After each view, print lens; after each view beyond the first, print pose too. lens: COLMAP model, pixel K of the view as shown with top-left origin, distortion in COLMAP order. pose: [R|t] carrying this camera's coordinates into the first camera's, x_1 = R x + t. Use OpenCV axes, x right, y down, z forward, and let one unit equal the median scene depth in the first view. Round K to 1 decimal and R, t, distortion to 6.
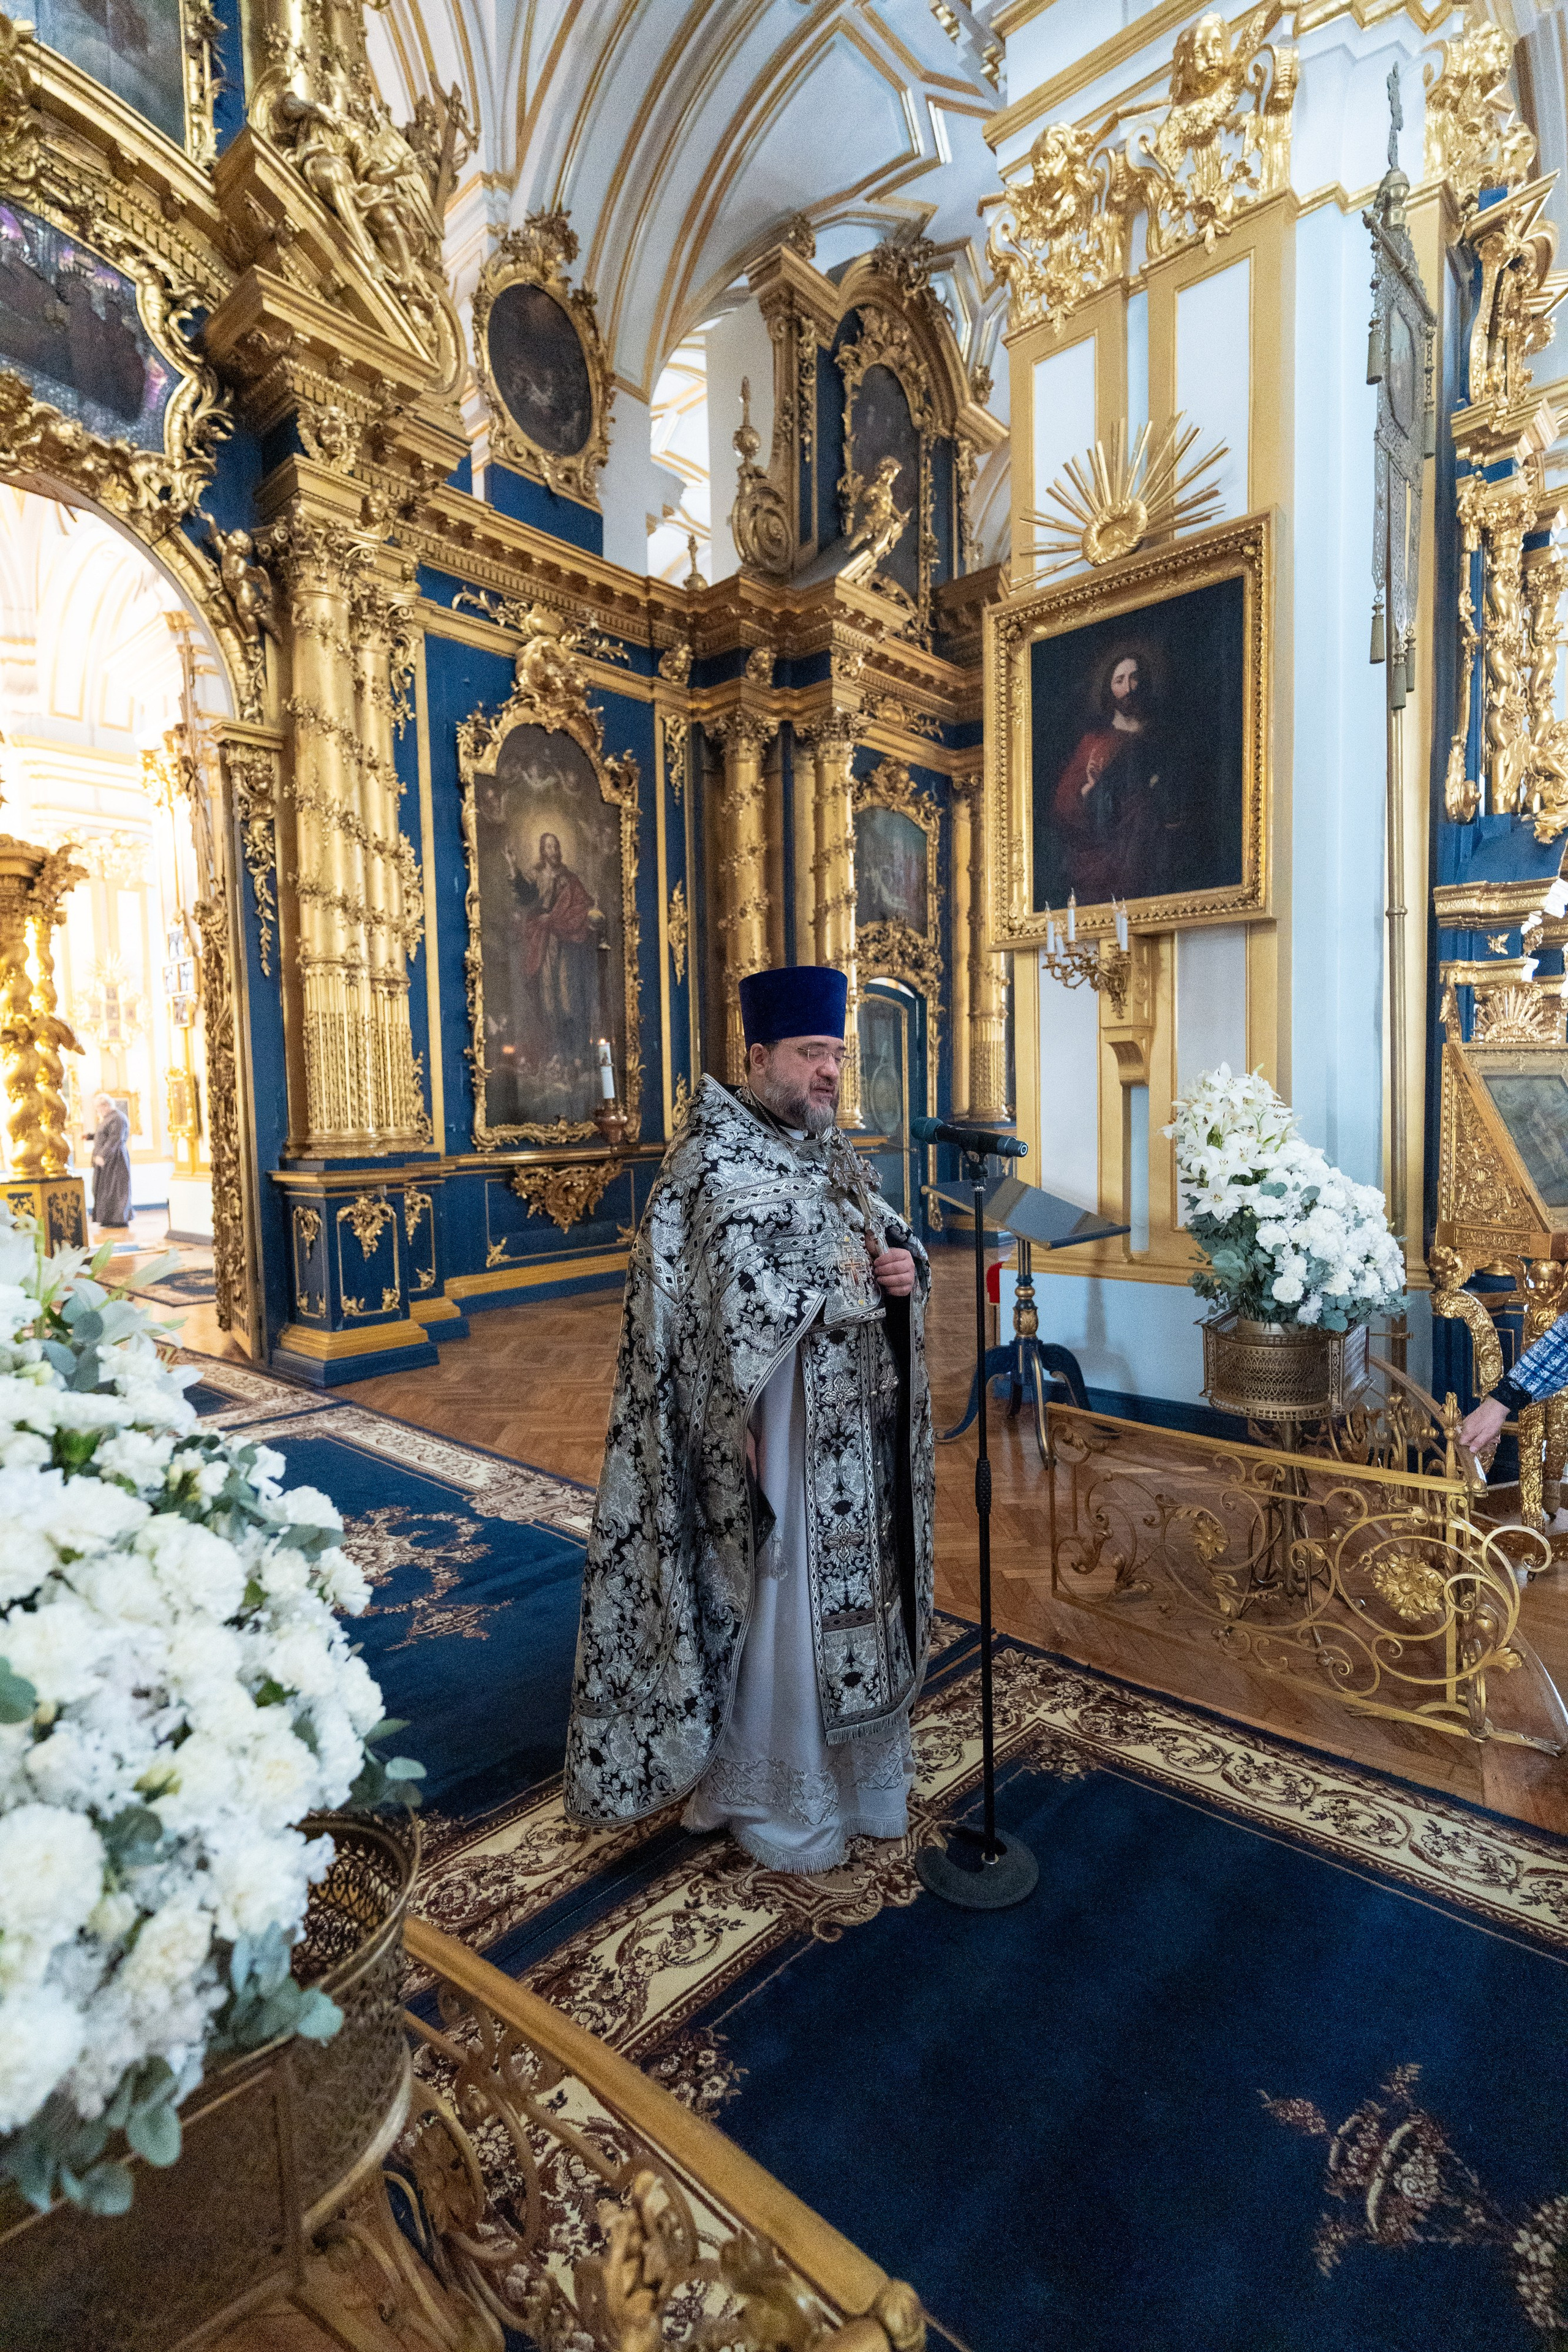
lens RADIAL K [[1116.9, 0, 782.6], [0, 1116.9, 1175.2], [0, 0, 1]] dist [0.009172, -0.001655]
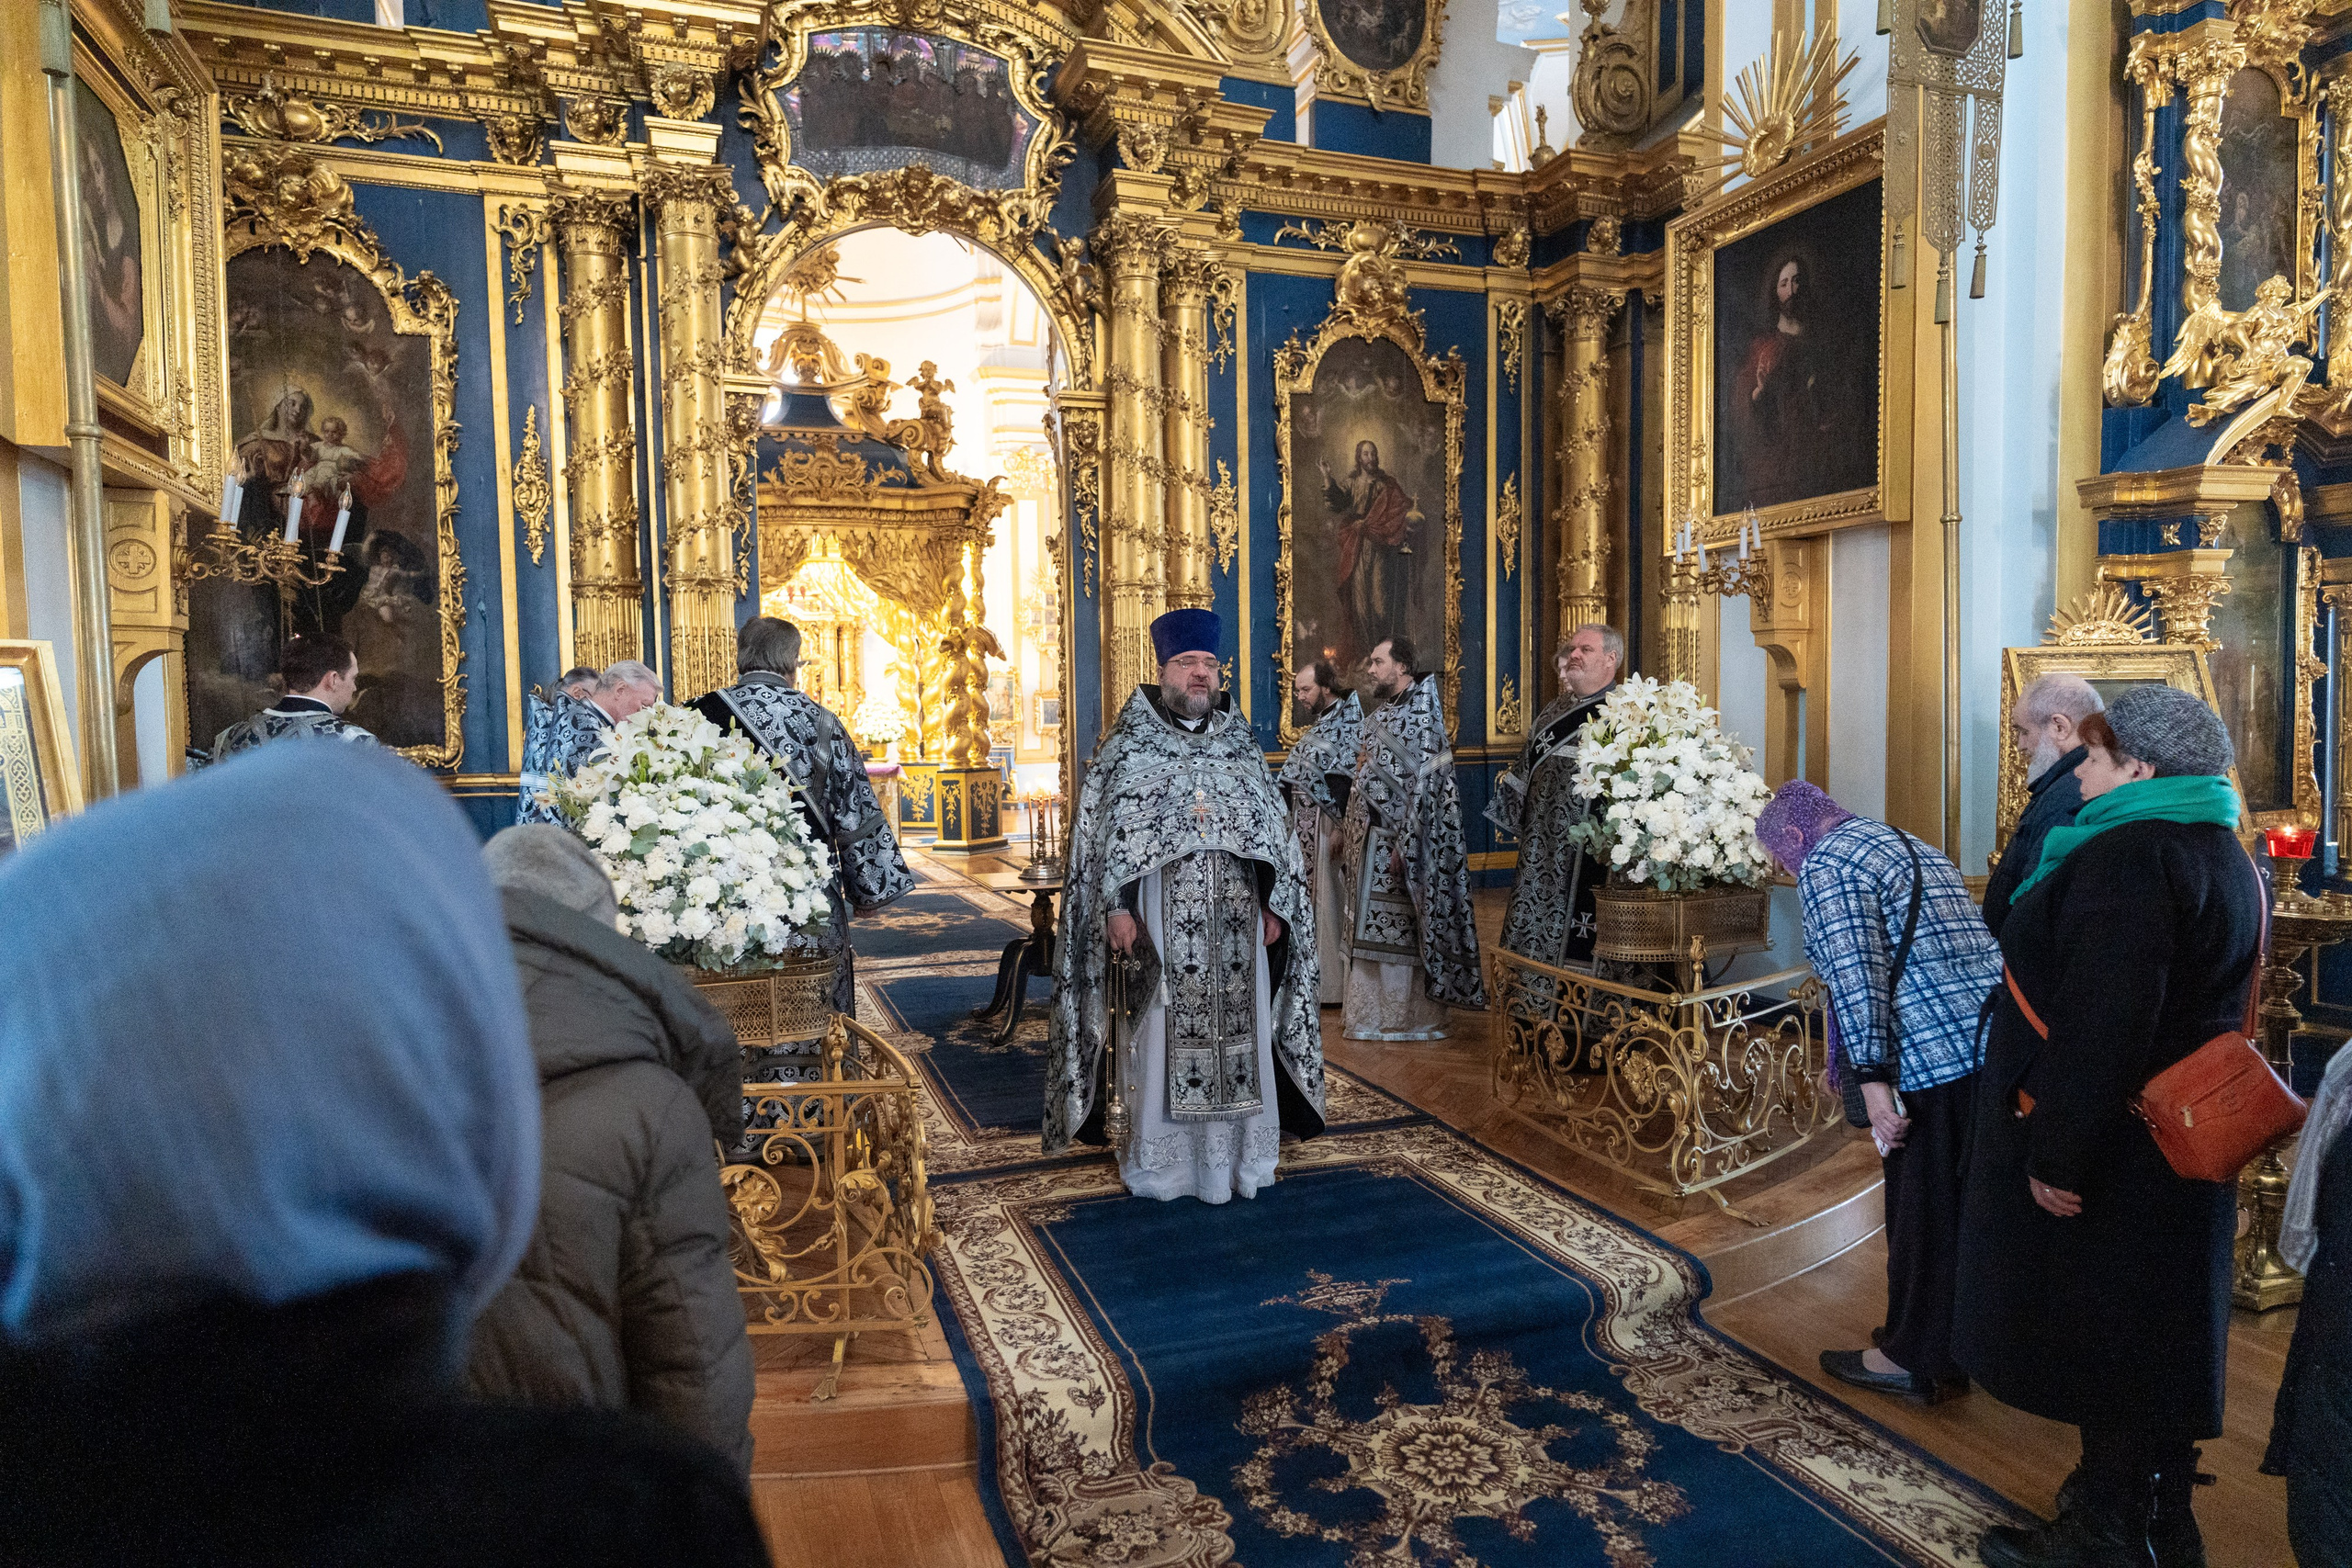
lens RADIAL K [[1392.2, 0, 1165.9], [0, 1392.2, 785.7], [0, 0, 1]] dist [0.008166, 0.003667]
pose [[0.881307, 0.031520, -0.471492, 0.293997], [-0.034707, 0.999396, 0.001939, 0.015725], [0.471268, 0.014655, 0.881868, -0.248356]]
